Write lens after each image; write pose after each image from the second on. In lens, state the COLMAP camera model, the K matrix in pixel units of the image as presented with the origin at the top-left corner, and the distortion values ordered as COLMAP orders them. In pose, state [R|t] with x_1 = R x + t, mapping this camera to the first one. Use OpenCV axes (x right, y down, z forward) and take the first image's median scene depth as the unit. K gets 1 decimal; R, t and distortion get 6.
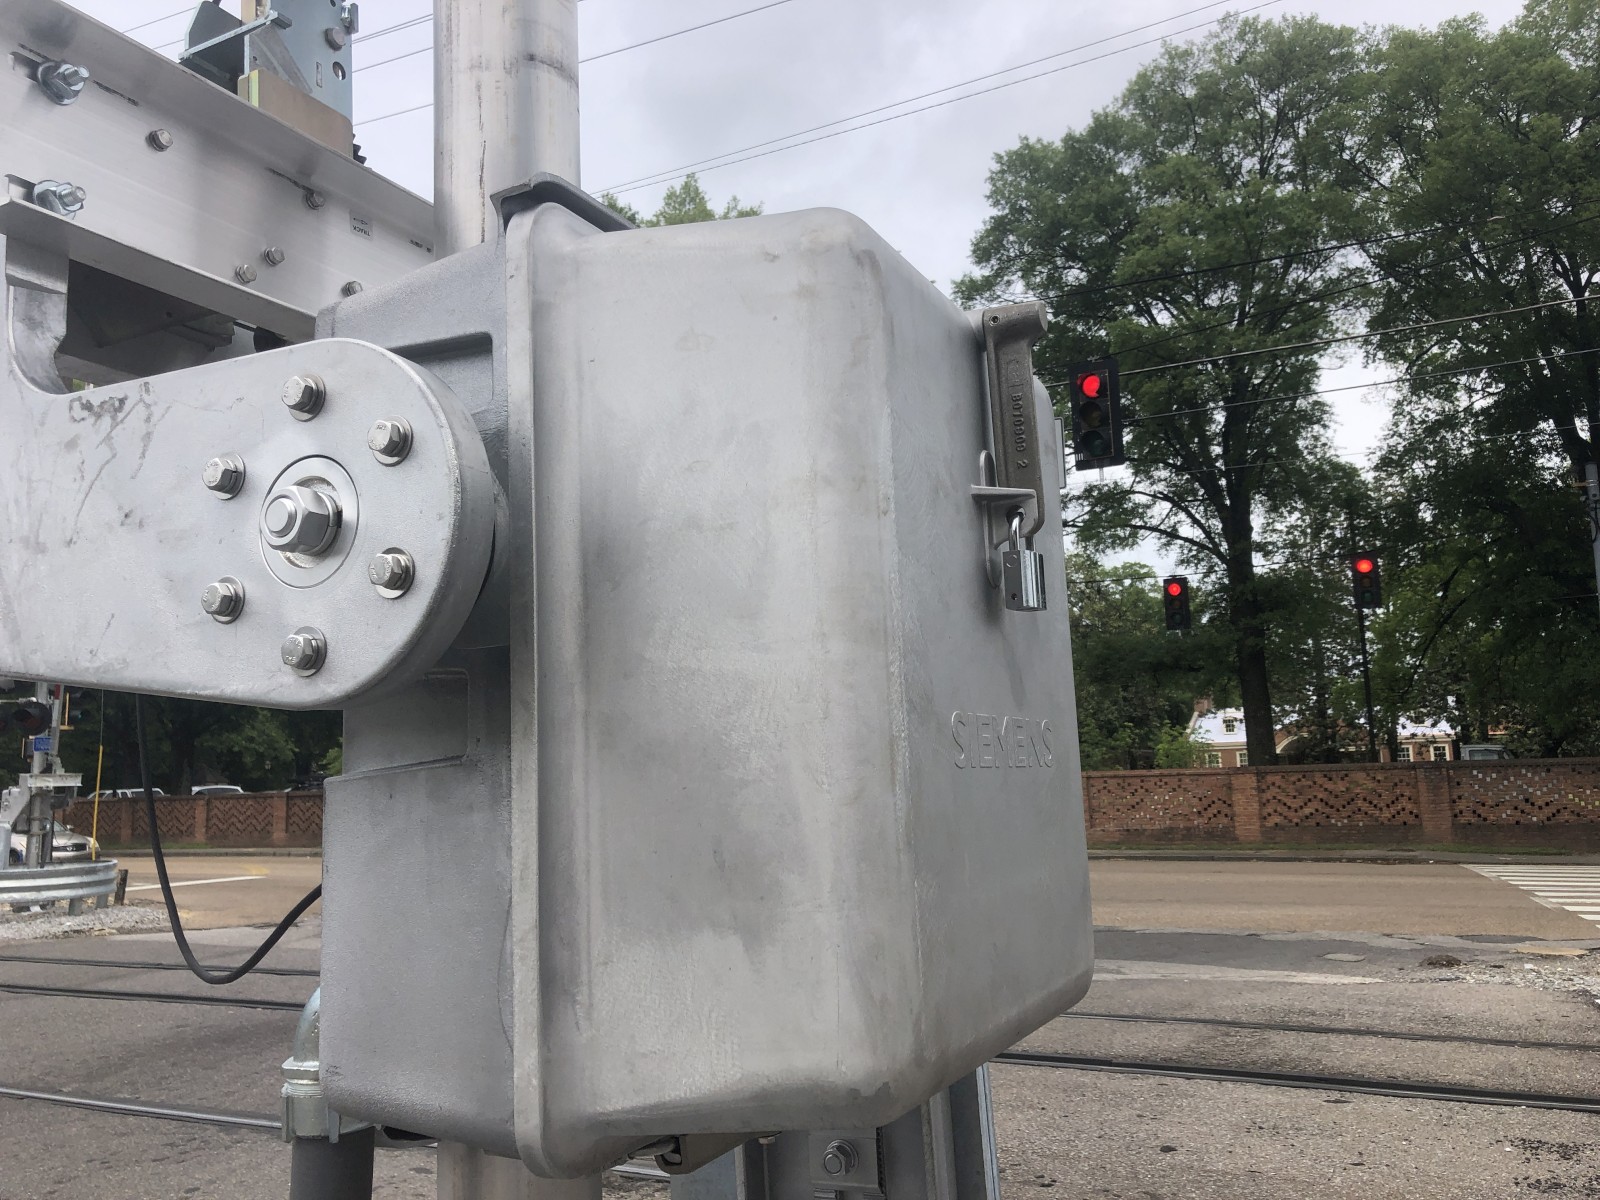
lens RADIAL K [[1303.5, 0, 802.0], [0, 1303.5, 593.9], [0, 0, 1]] dist [0.056437, -0.071614]
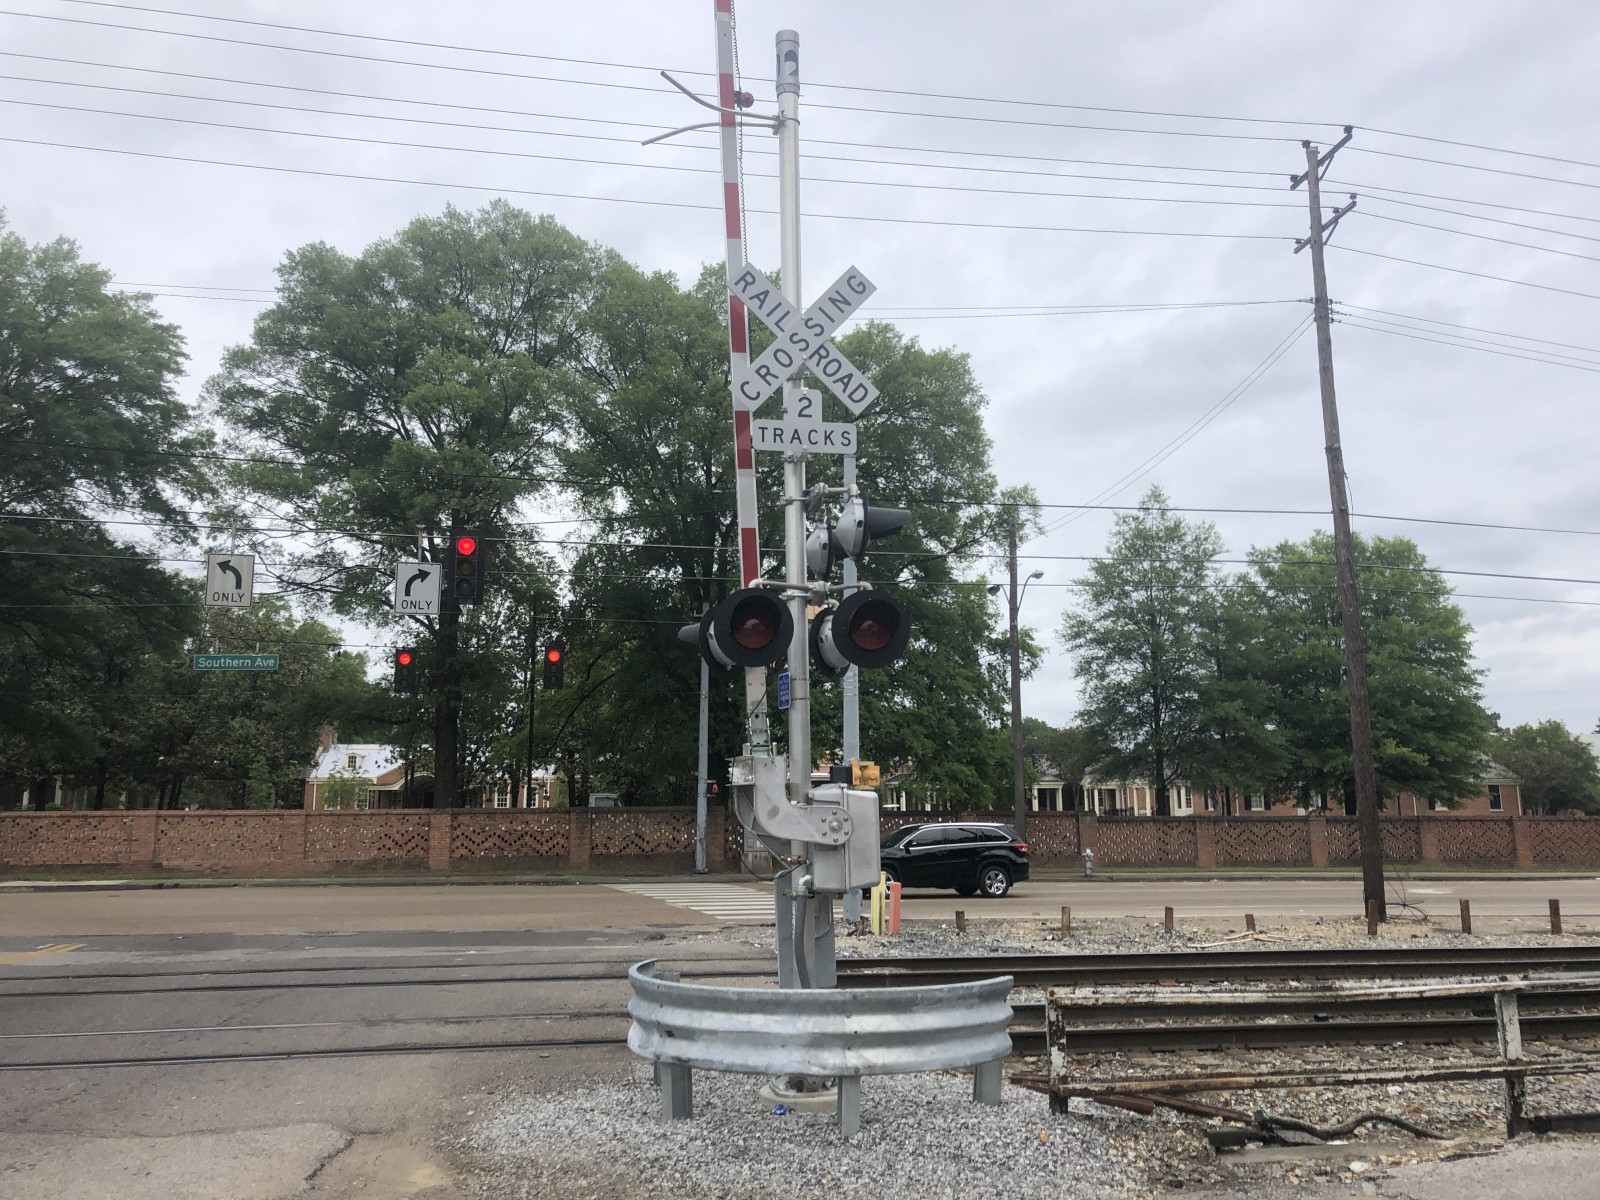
lens RADIAL K [[1303.5, 0, 789.1], [0, 1303.5, 558.8], [0, 0, 1]] dist [0.056437, -0.071614]
pose [[0.785933, 0.138105, 0.602691, -0.176943], [-0.108608, 0.990416, -0.085323, -0.029860], [-0.608698, 0.001601, 0.793400, -0.169647]]
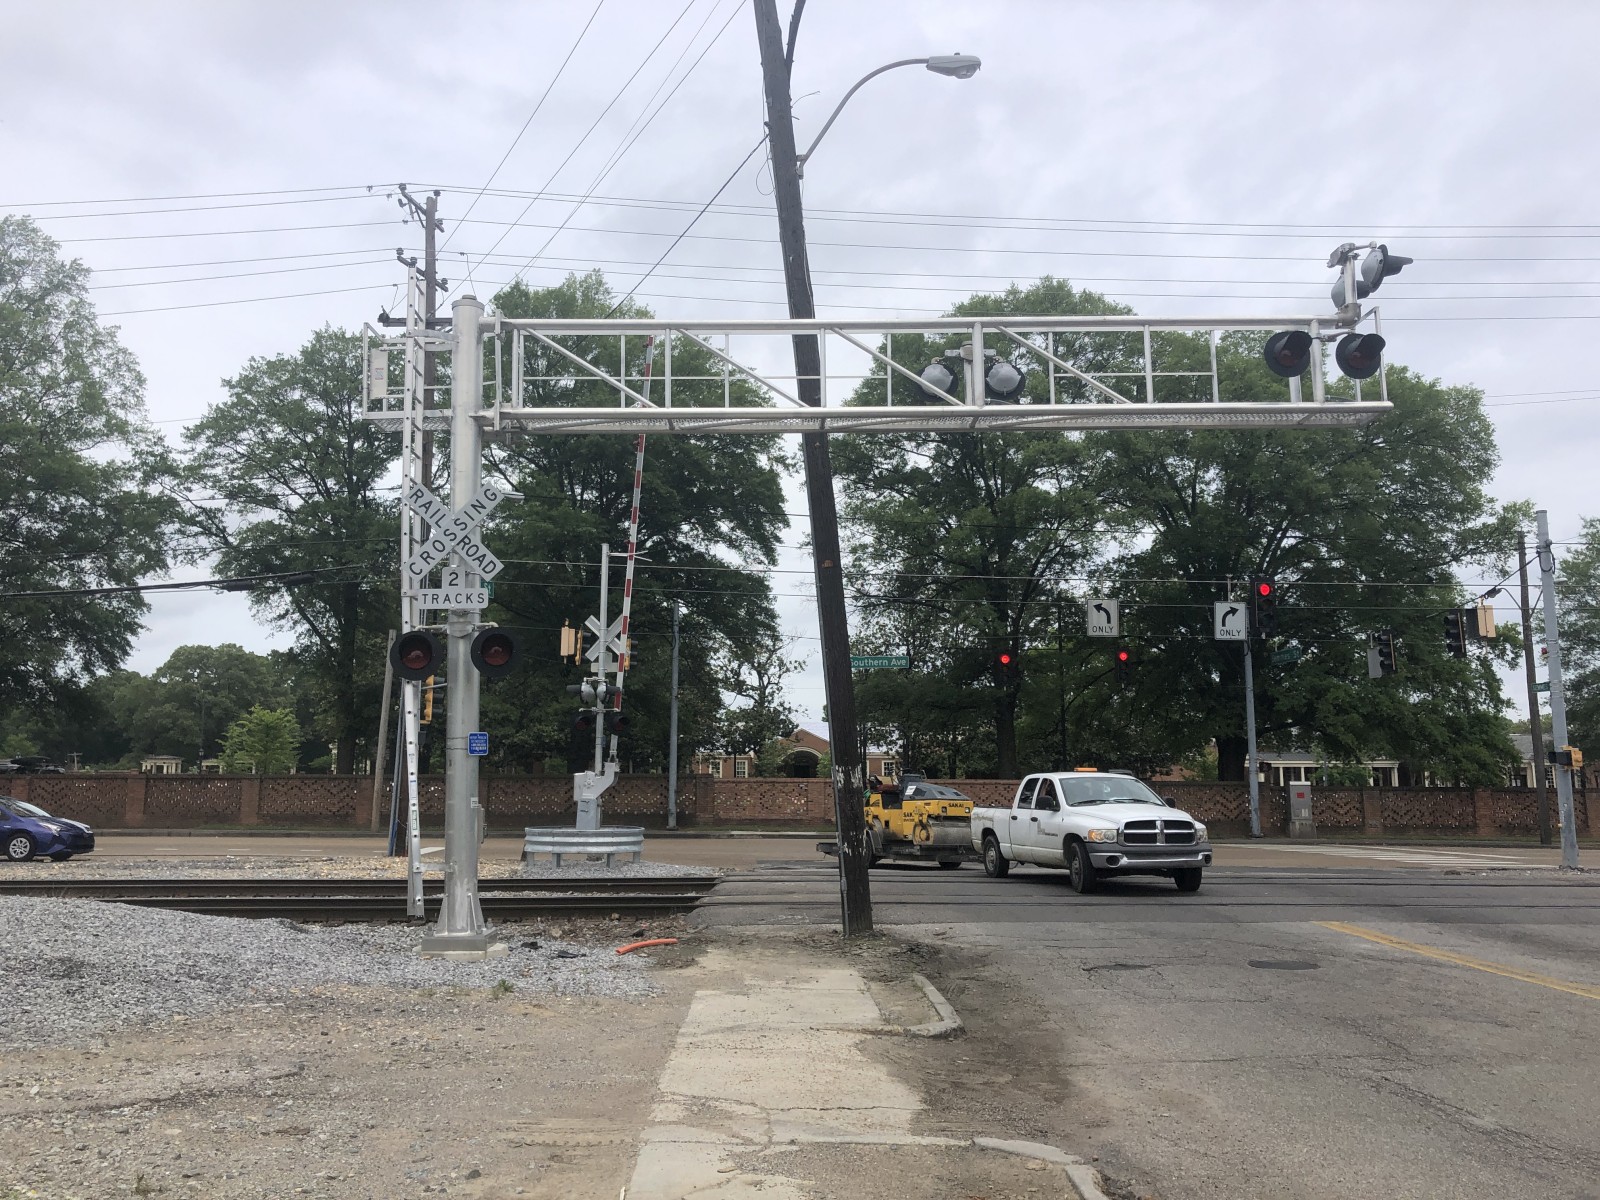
lens RADIAL K [[1303.5, 0, 790.6], [0, 1303.5, 549.9], [0, 0, 1]] dist [0.056437, -0.071614]
pose [[0.875954, 0.112949, 0.468986, -0.645009], [-0.097554, 0.993592, -0.057085, -0.017616], [-0.472428, 0.004252, 0.881359, -0.196250]]
